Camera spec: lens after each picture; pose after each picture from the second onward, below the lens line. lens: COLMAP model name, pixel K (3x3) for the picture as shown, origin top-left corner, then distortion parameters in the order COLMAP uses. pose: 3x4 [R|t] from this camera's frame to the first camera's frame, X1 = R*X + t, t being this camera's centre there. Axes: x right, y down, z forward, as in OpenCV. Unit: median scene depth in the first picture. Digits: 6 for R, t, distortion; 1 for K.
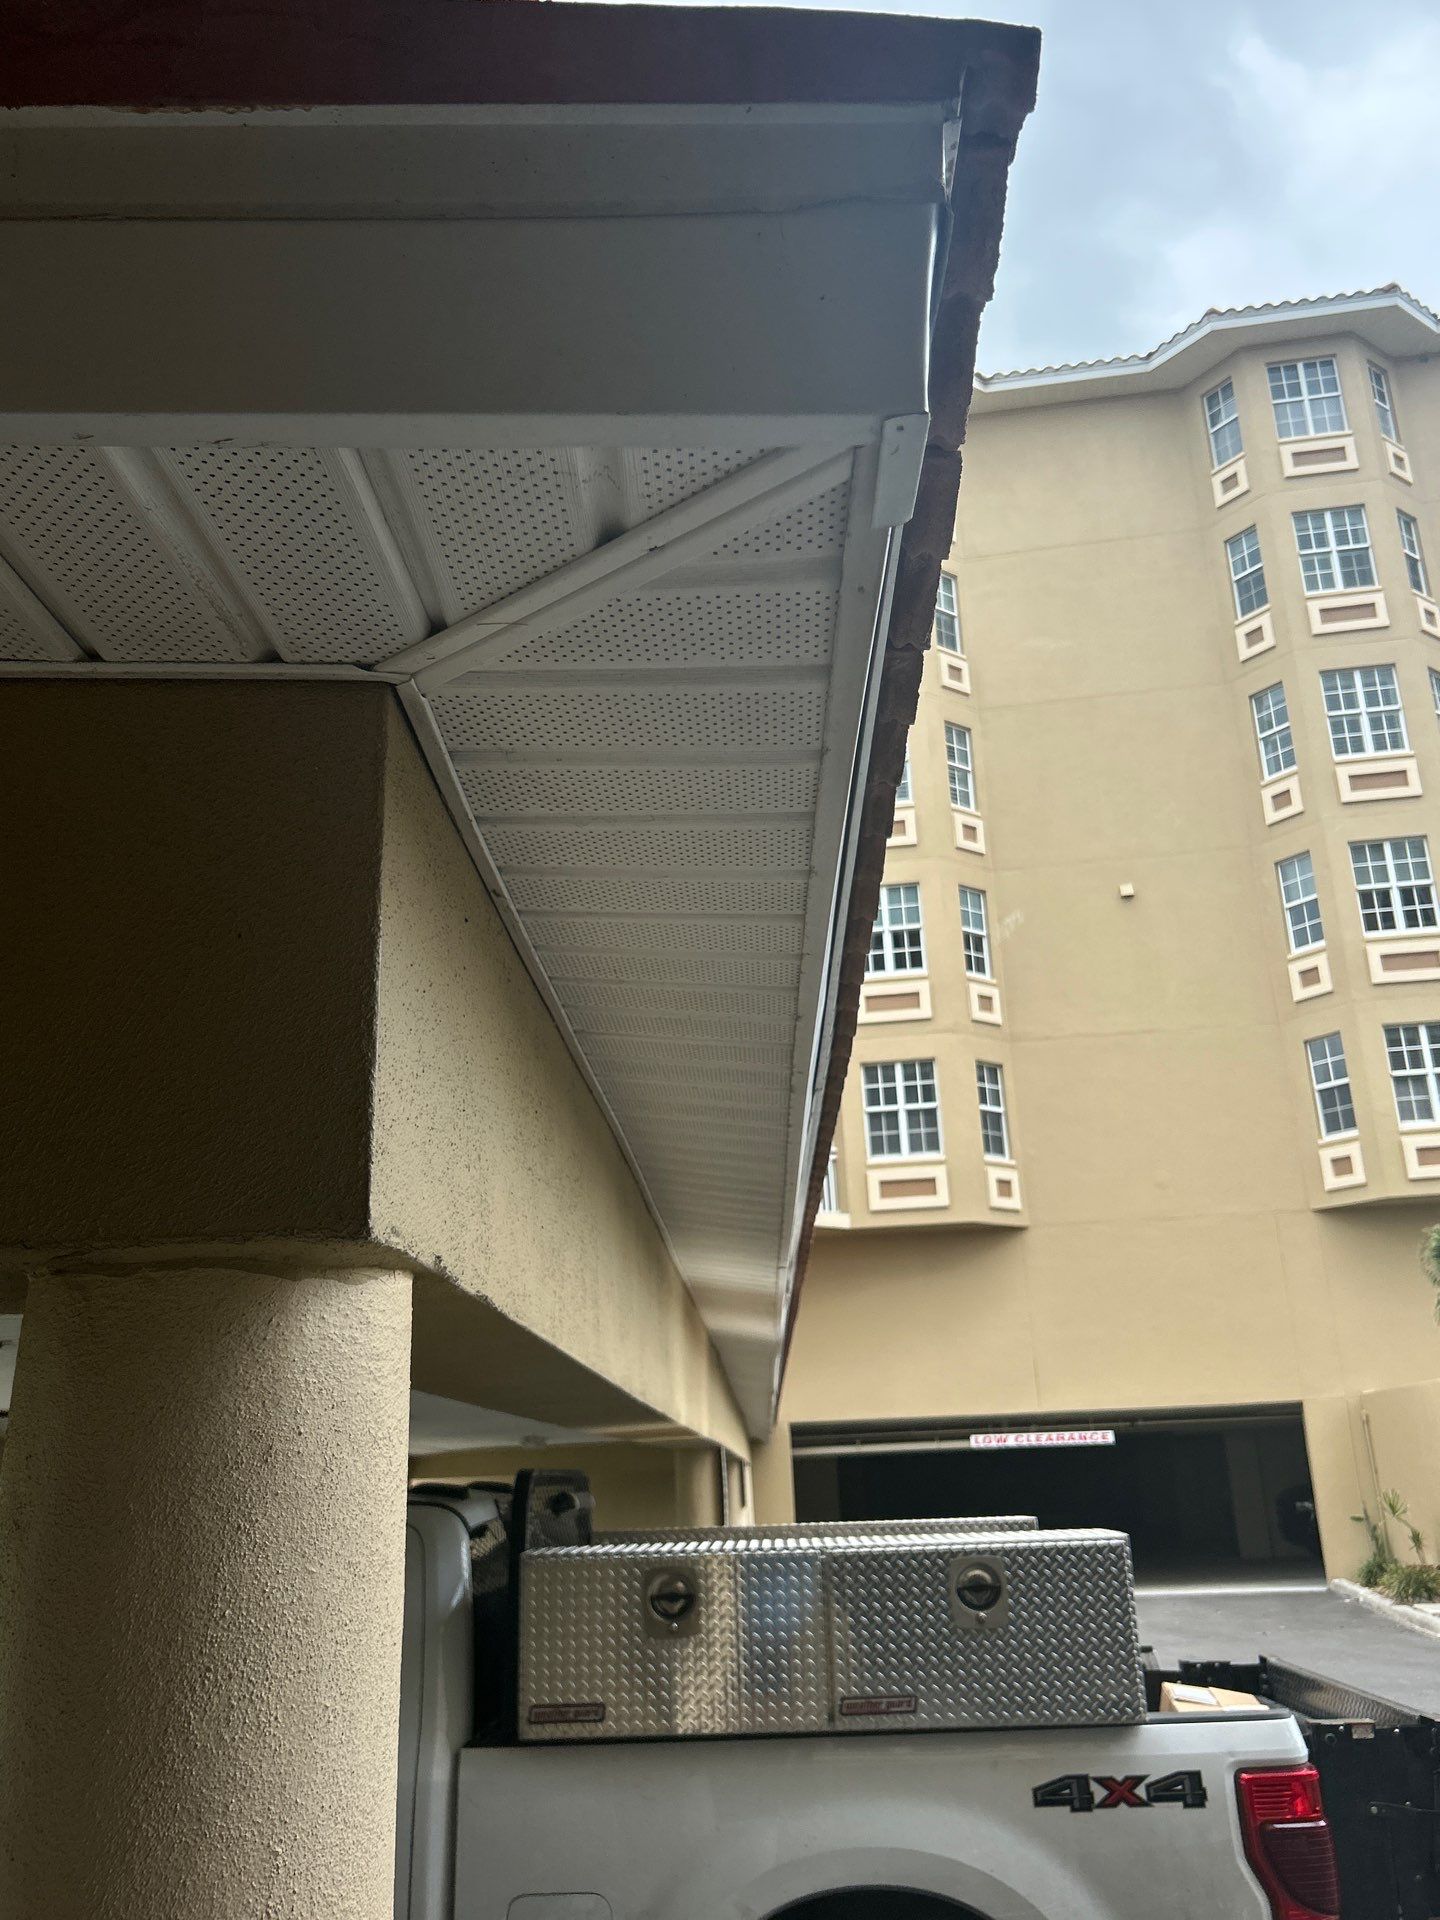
lens RADIAL K [[1588.4, 0, 719.7], [0, 1588.4, 965.1], [0, 0, 1]] dist [0.010090, -0.001242]
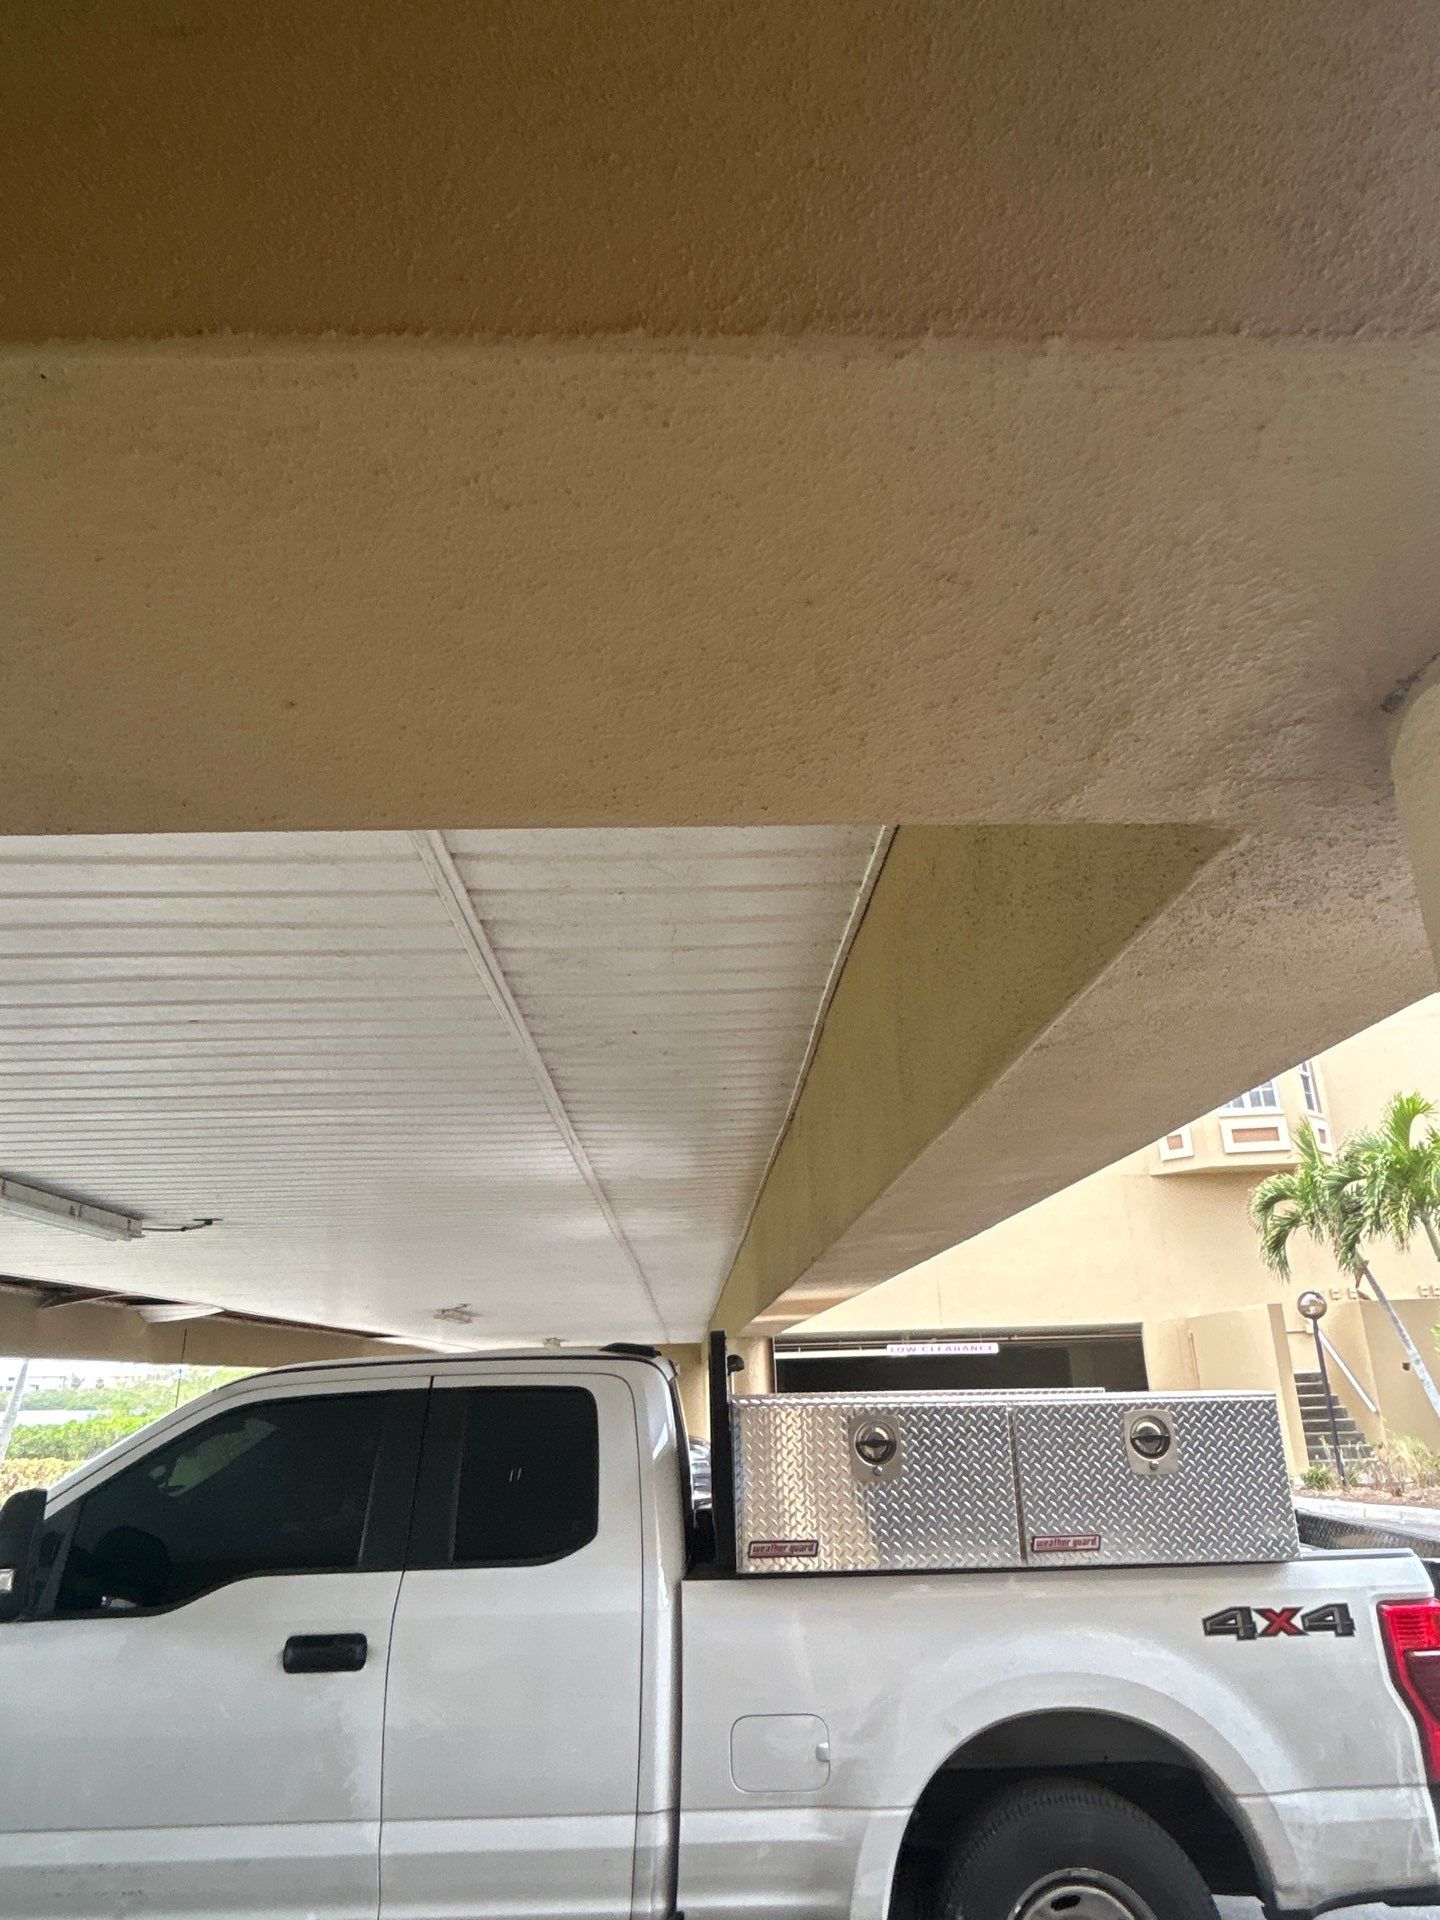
lens RADIAL K [[1184.7, 0, 716.8], [0, 1184.7, 967.6], [0, 0, 1]] dist [-0.002718, 0.002185]
pose [[0.998046, 0.033113, 0.052990, -0.196815], [-0.031683, 0.999117, -0.027602, 0.093348], [-0.053858, 0.025869, 0.998213, 0.176607]]
